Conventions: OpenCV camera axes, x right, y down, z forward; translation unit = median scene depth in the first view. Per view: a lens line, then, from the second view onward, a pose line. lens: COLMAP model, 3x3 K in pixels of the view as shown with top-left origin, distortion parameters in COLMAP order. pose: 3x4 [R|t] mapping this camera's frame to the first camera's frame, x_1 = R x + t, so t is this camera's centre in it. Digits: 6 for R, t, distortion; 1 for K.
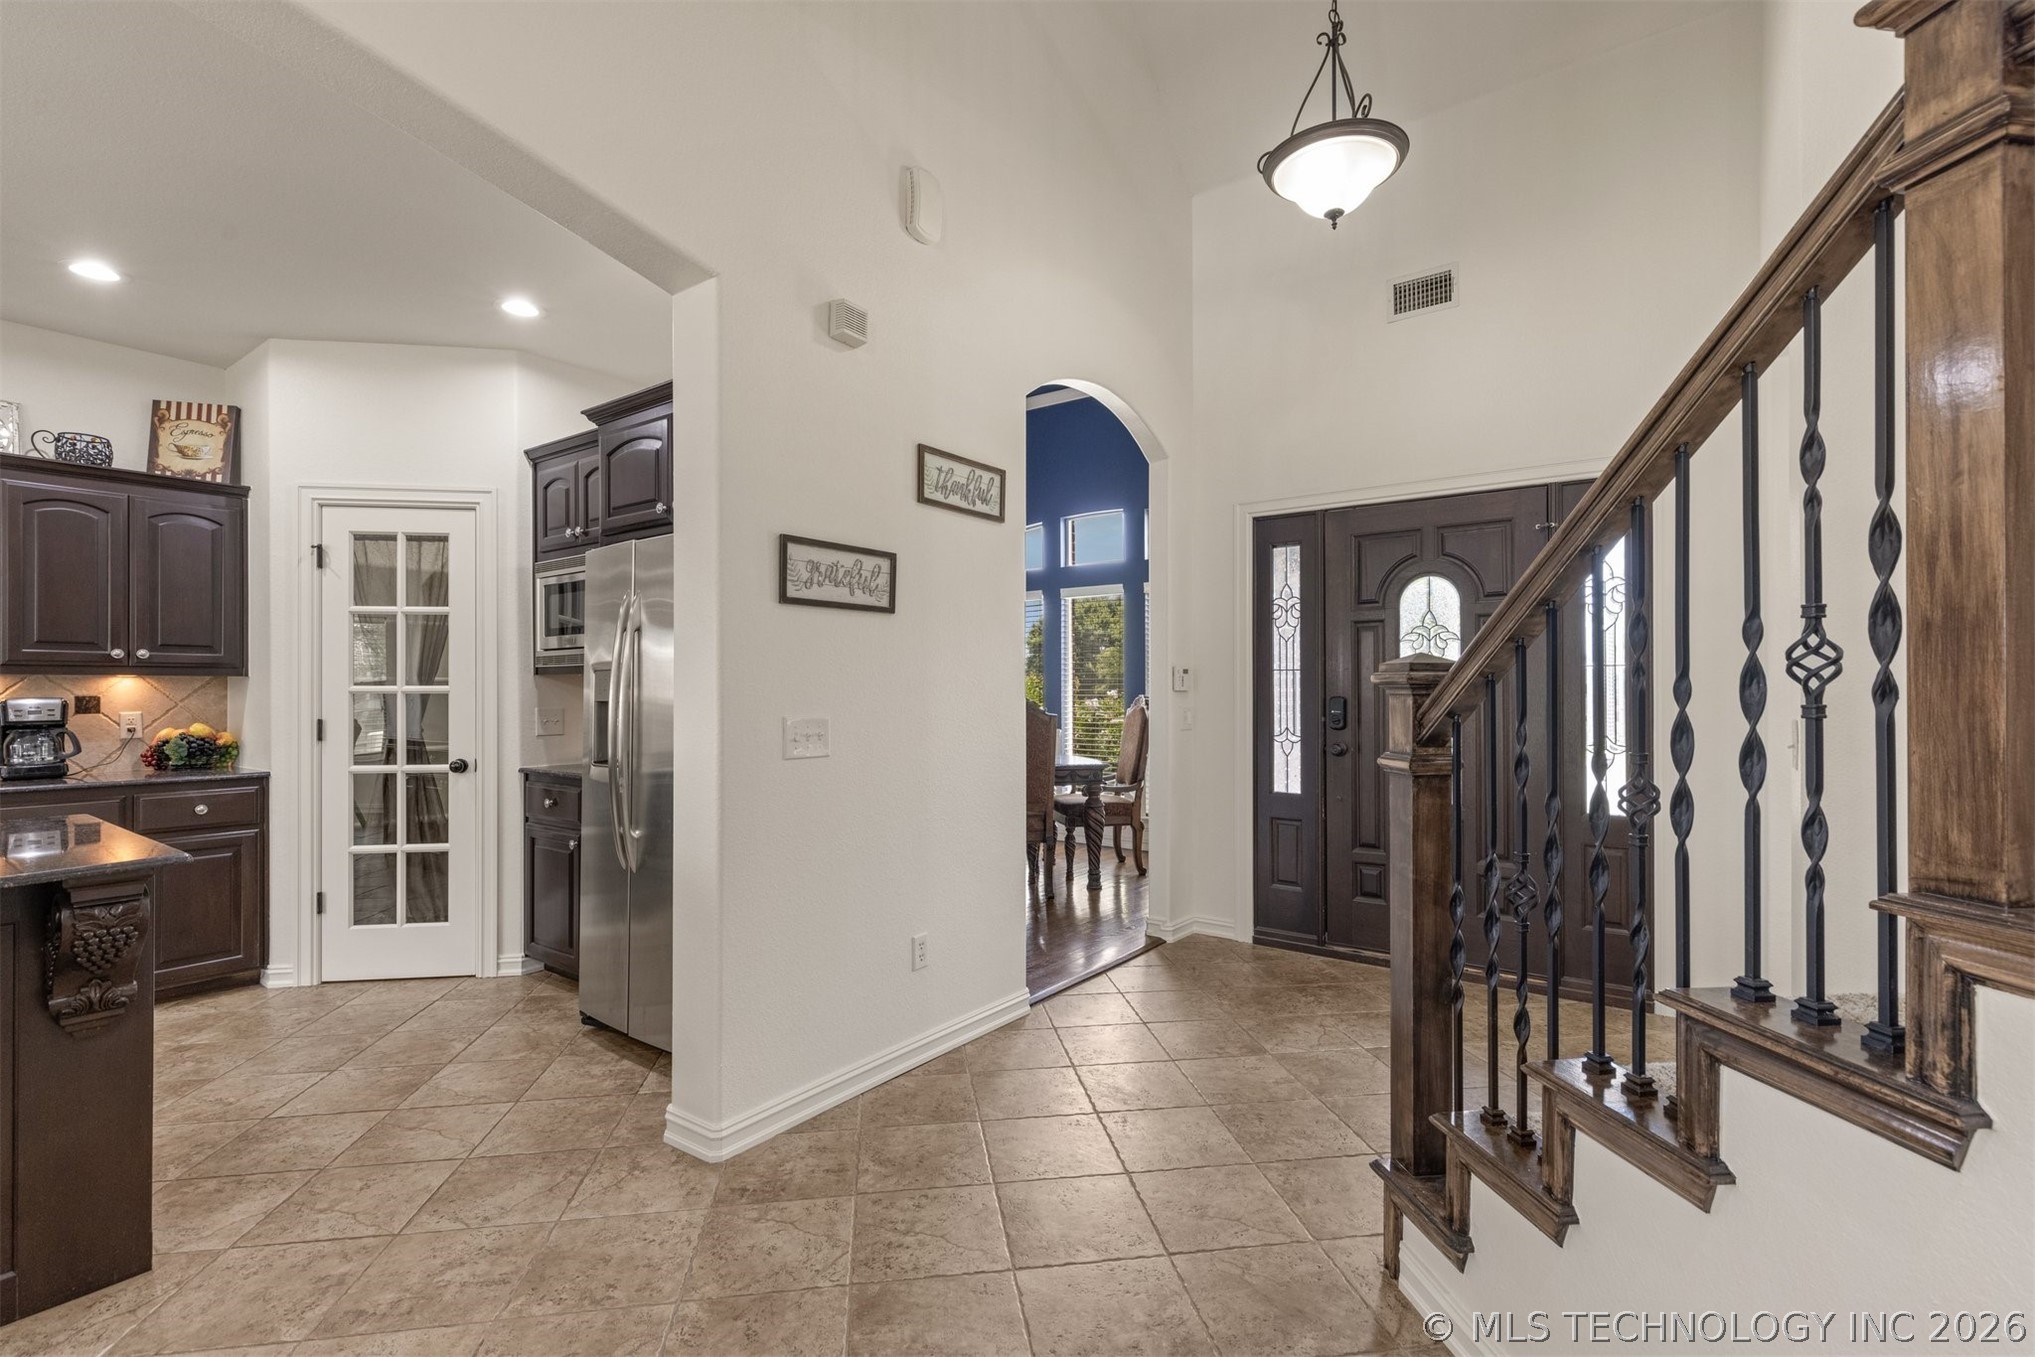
lens RADIAL K [[907.4, 0, 1022.4], [0, 907.4, 690.9], [0, 0, 1]] dist [0.005385, -0.001384]
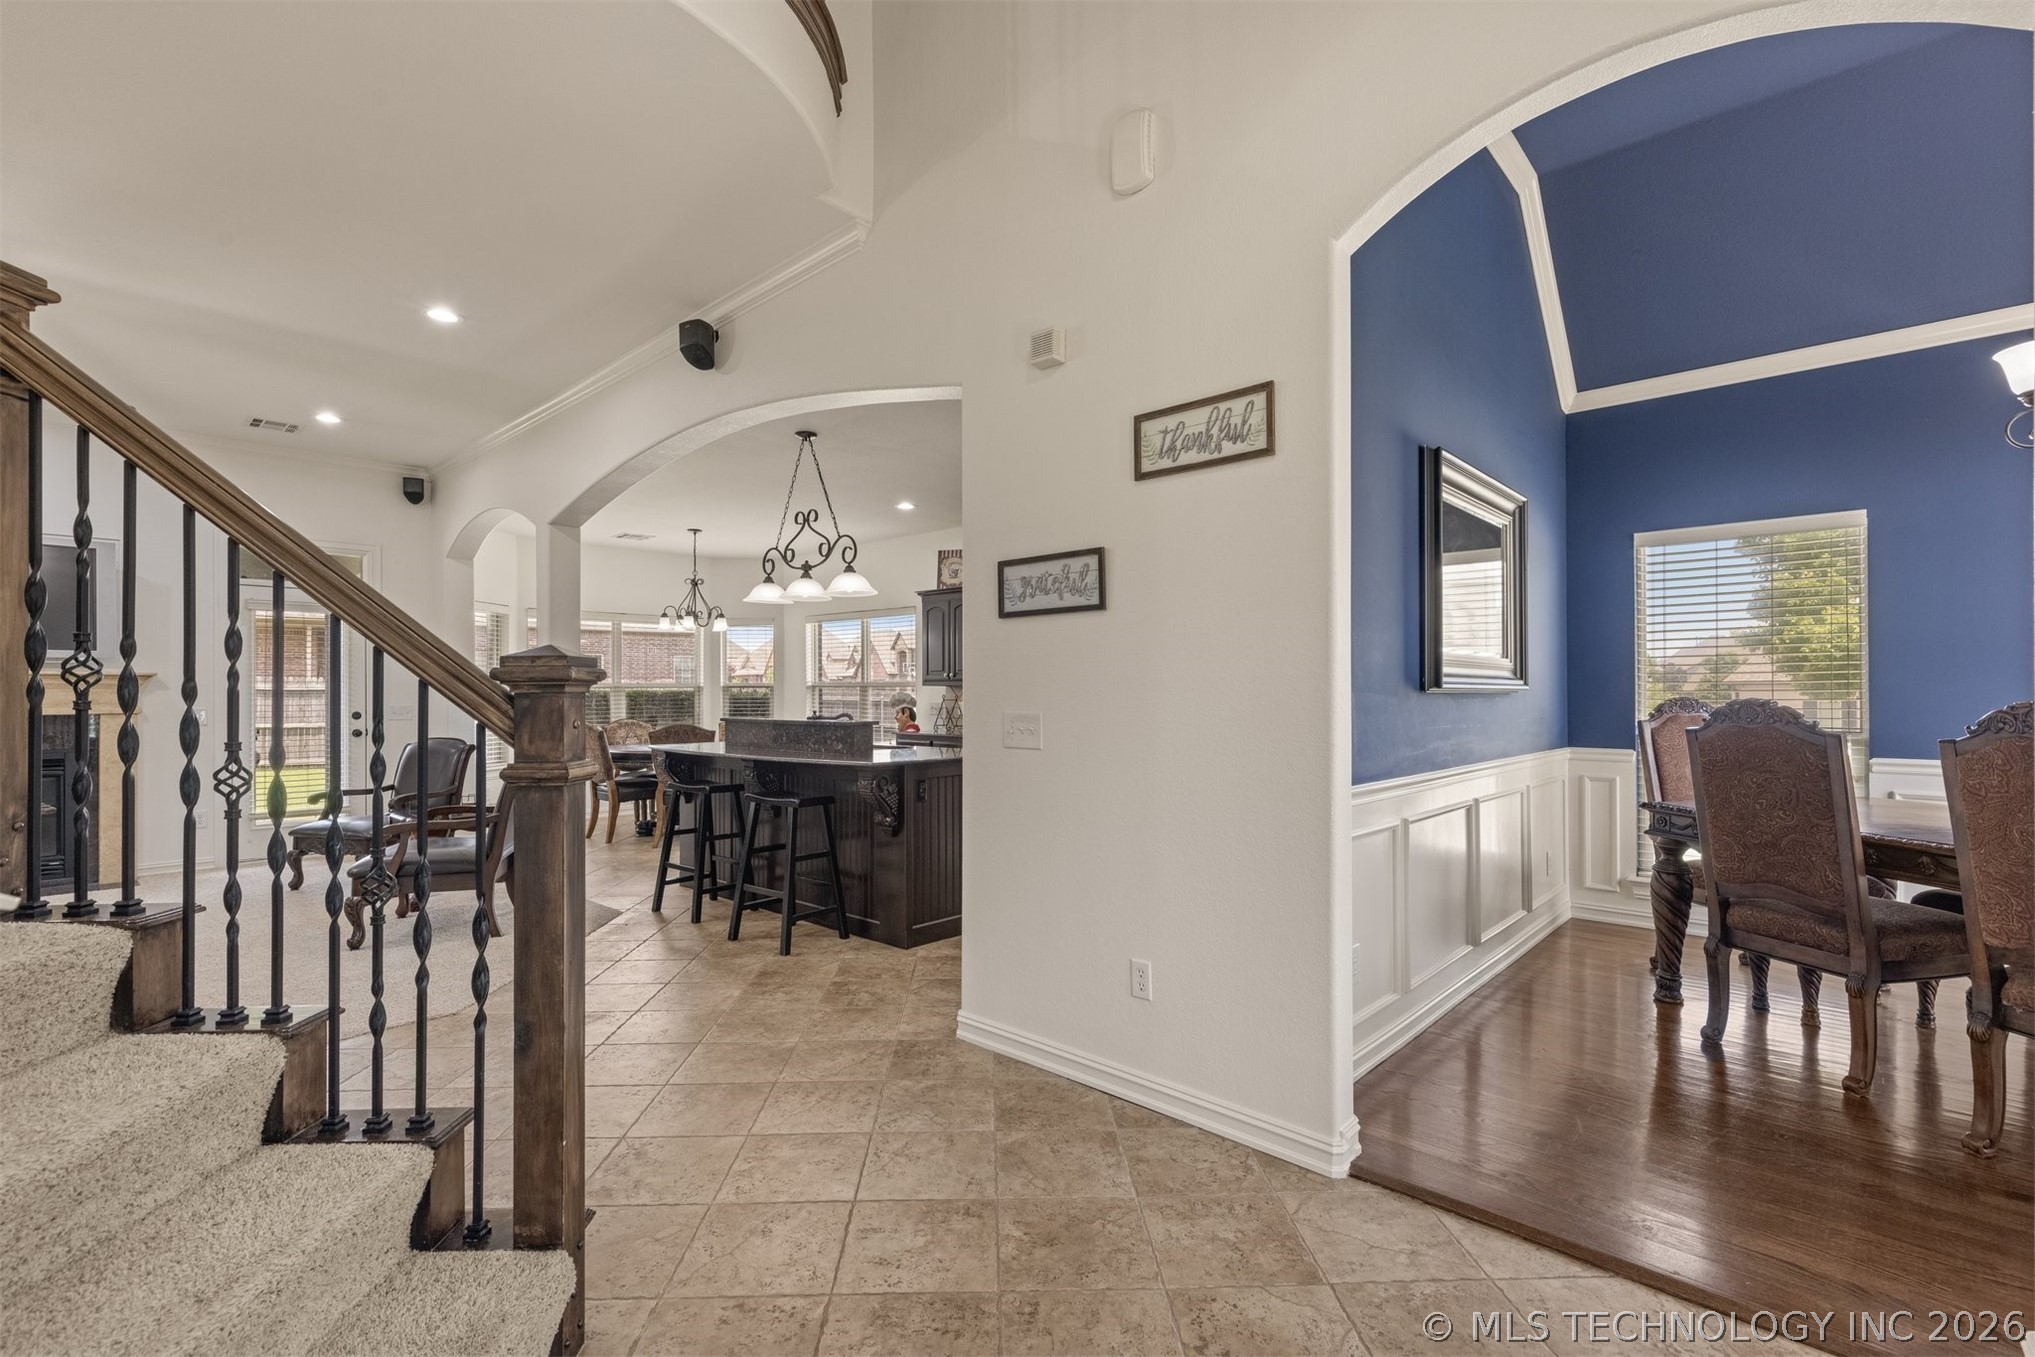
lens RADIAL K [[907.4, 0, 1018.5], [0, 907.4, 690.3], [0, 0, 1]] dist [0.005385, -0.001384]
pose [[-0.113489, -0.002628, -0.993536, 0.616333], [0.003538, 0.999989, -0.003049, 0.002158], [0.993533, -0.003861, -0.113479, 0.762695]]
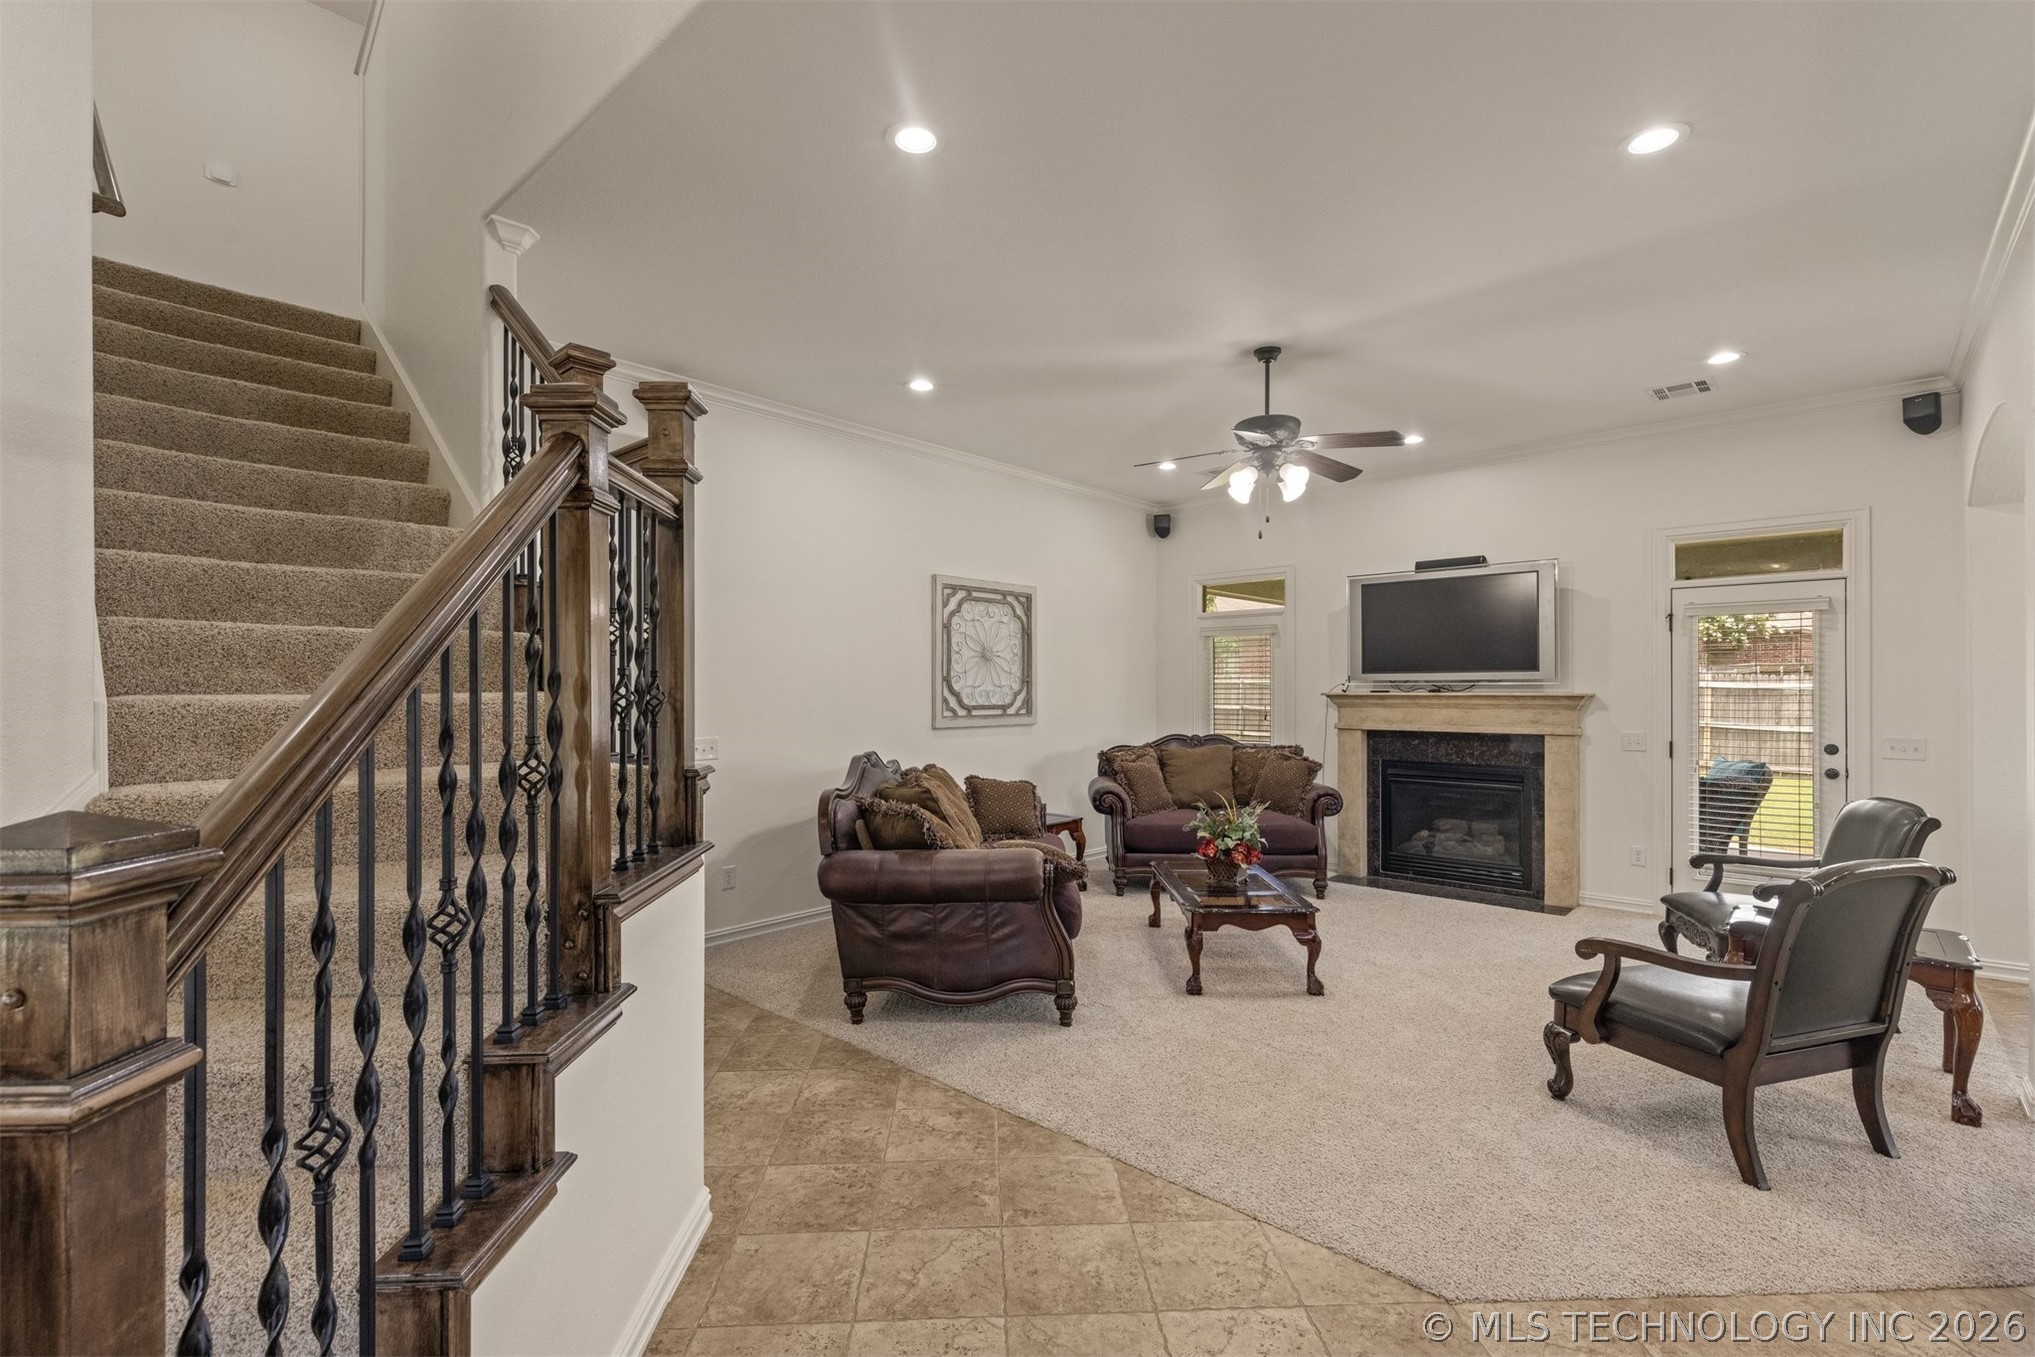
lens RADIAL K [[907.4, 0, 1016.6], [0, 907.4, 686.5], [0, 0, 1]] dist [0.005385, -0.001384]
pose [[-0.994451, 0.002456, 0.105169, -0.012883], [0.002150, 0.999993, -0.003024, -0.048168], [-0.105176, -0.002781, -0.994450, 0.673842]]
